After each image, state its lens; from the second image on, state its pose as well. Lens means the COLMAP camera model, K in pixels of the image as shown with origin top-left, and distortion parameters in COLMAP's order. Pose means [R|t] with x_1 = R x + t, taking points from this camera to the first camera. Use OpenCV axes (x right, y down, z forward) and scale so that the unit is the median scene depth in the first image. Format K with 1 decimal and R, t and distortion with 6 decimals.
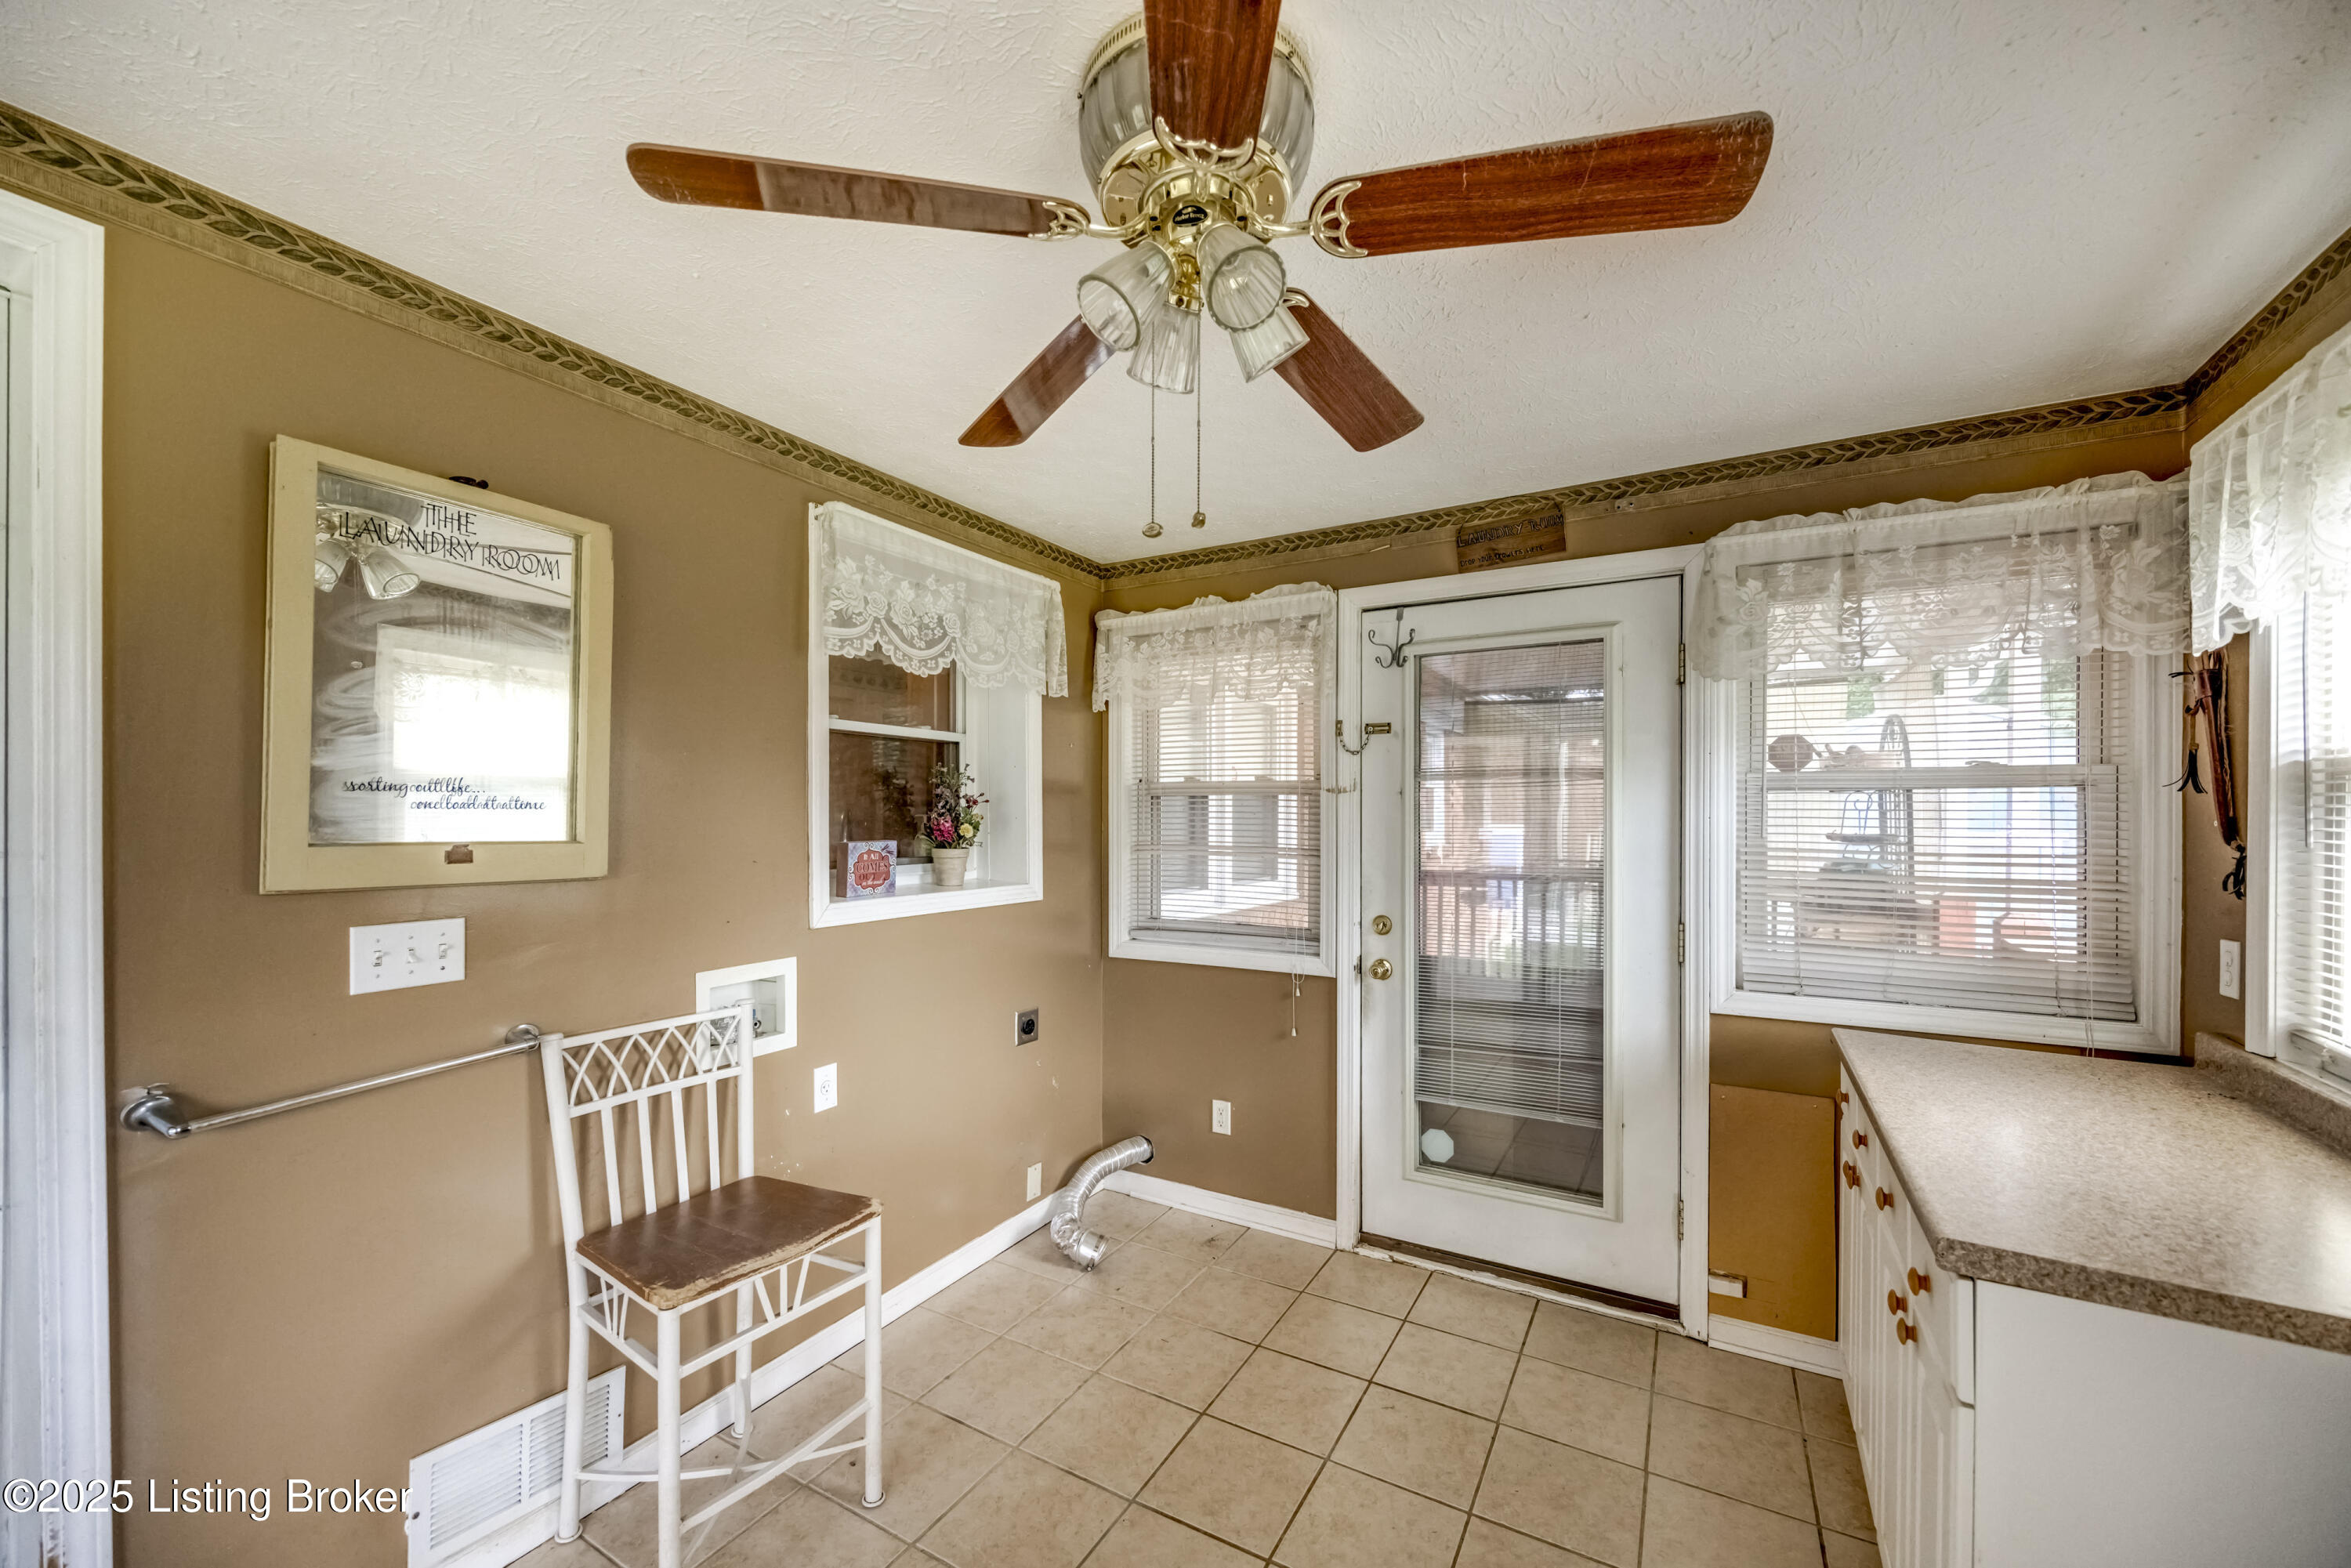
lens RADIAL K [[892.4, 0, 1191.3], [0, 892.4, 813.9], [0, 0, 1]] dist [-0.014174, 0.001354]
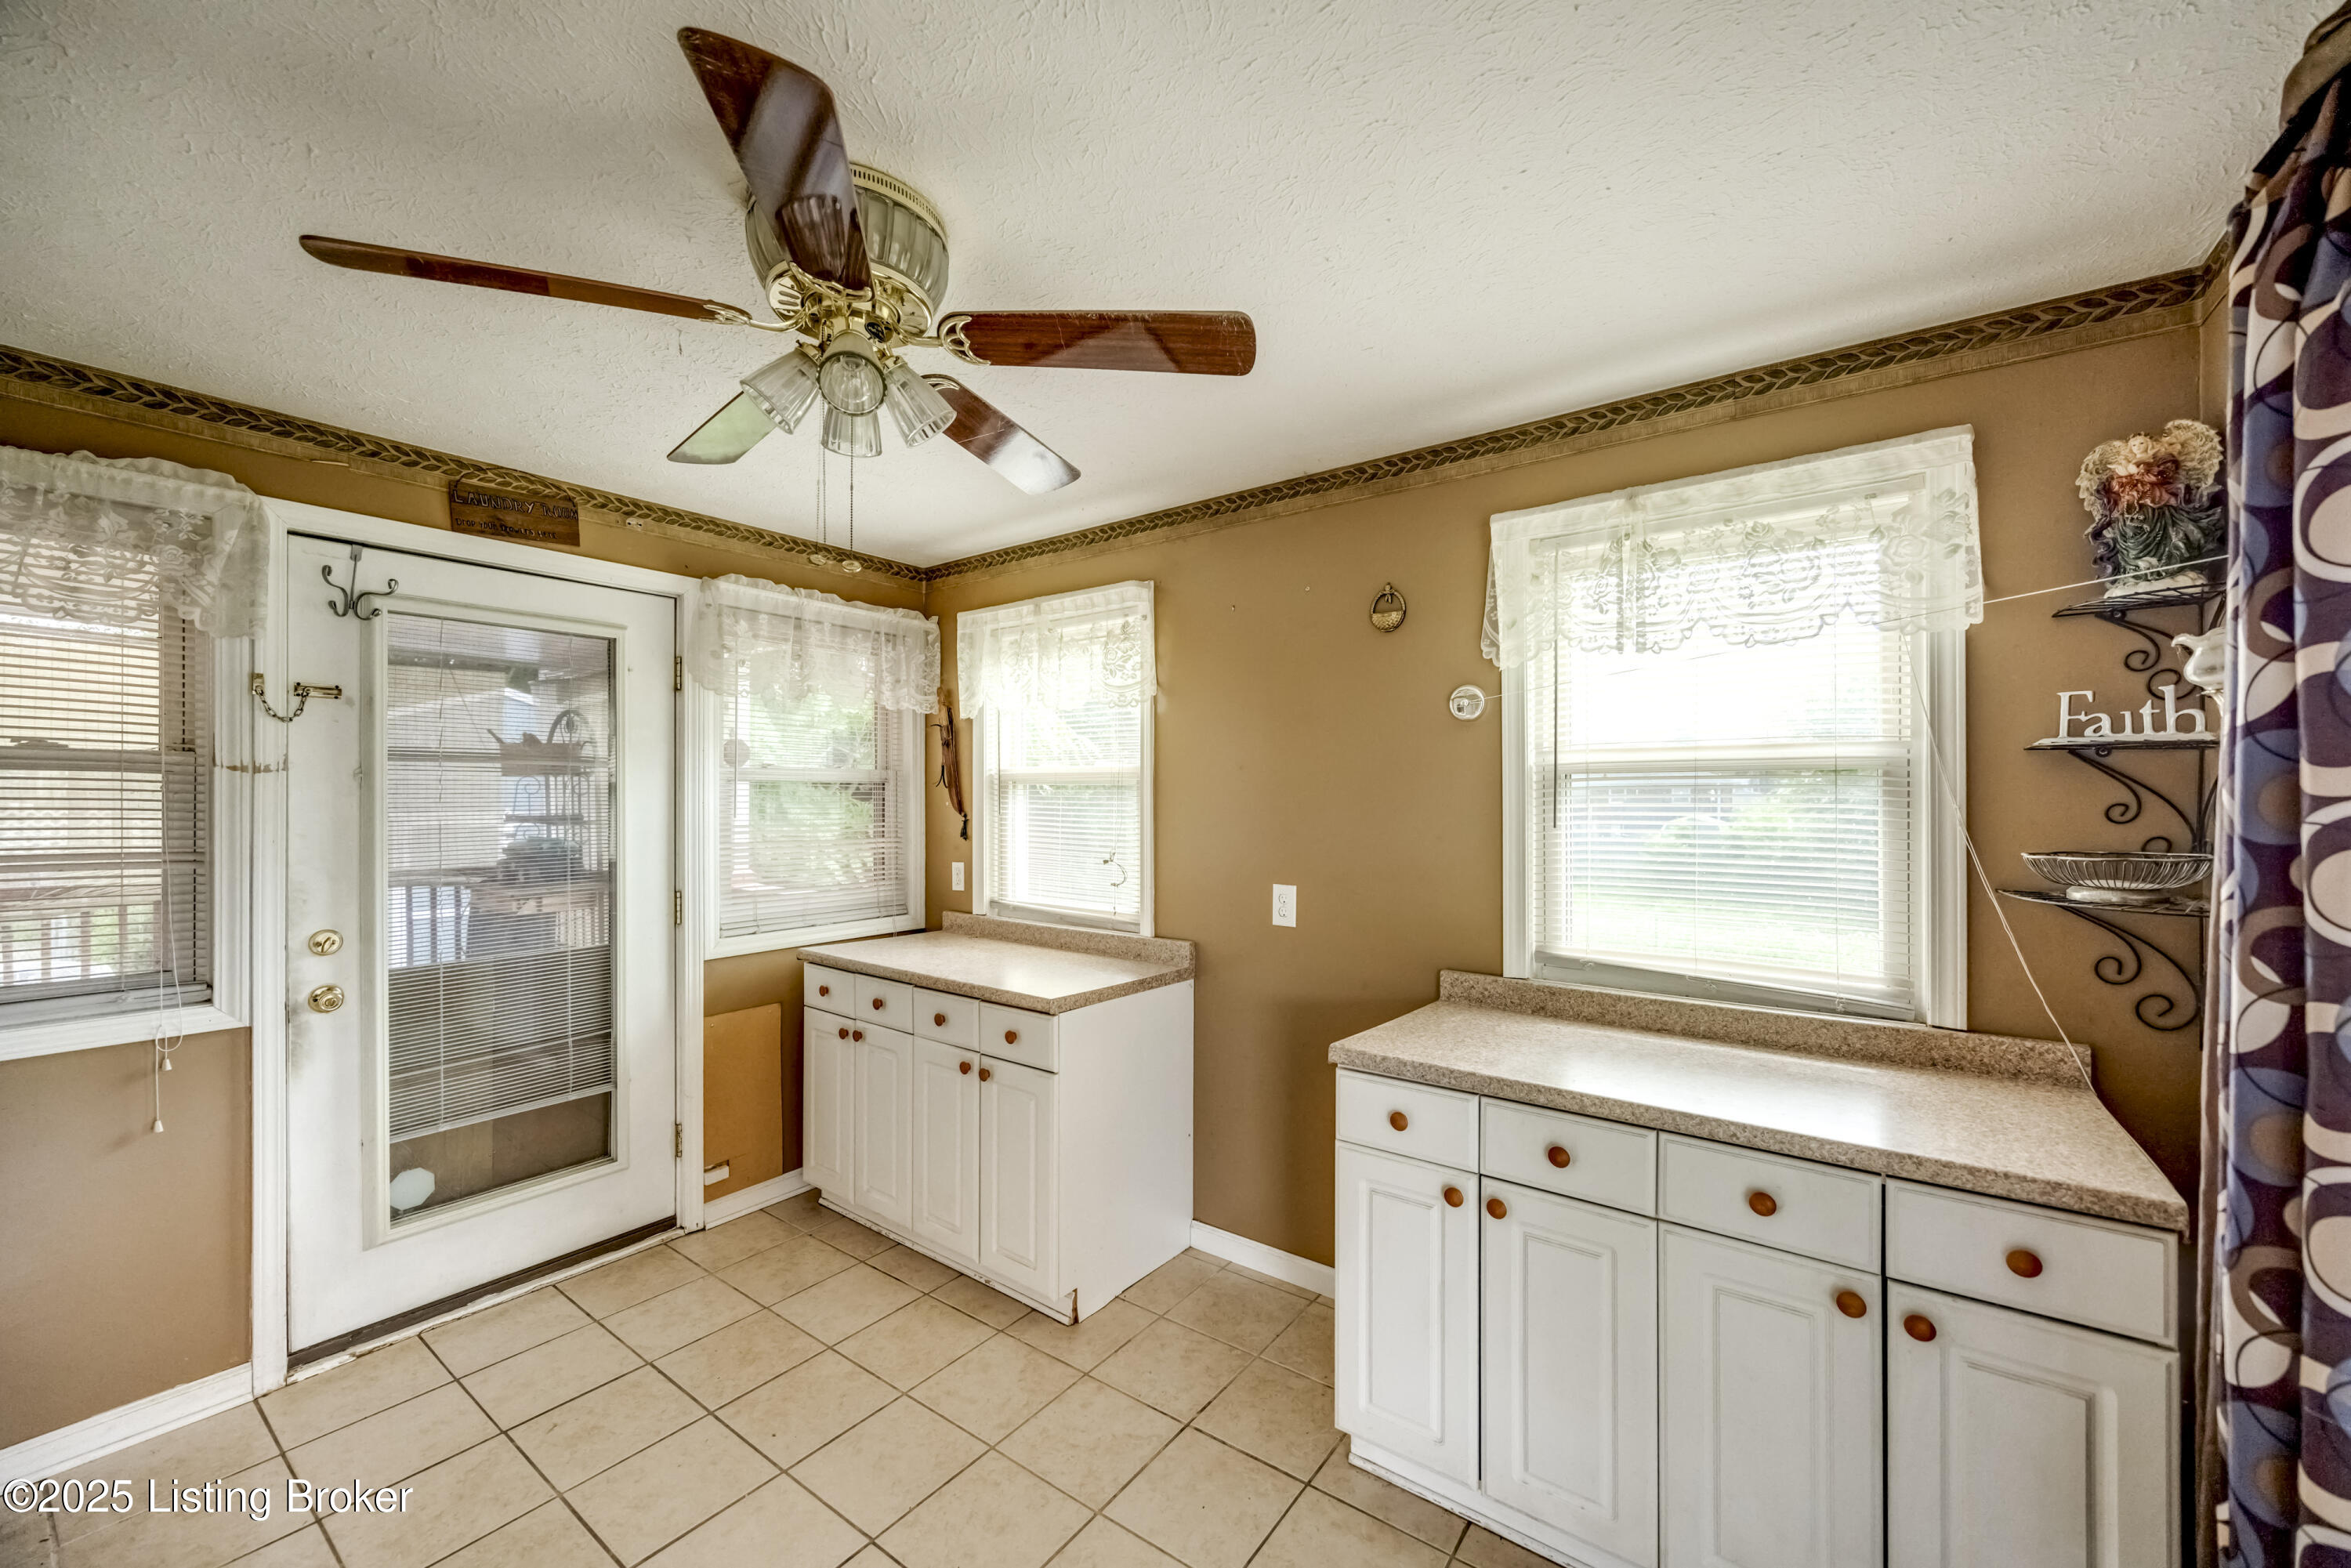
lens RADIAL K [[892.4, 0, 1178.1], [0, 892.4, 791.1], [0, 0, 1]] dist [-0.014174, 0.001354]
pose [[0.109430, 0.005199, 0.993981, -0.532527], [0.000281, 0.999986, -0.005261, -0.004672], [-0.993994, 0.000855, 0.109427, 0.192369]]
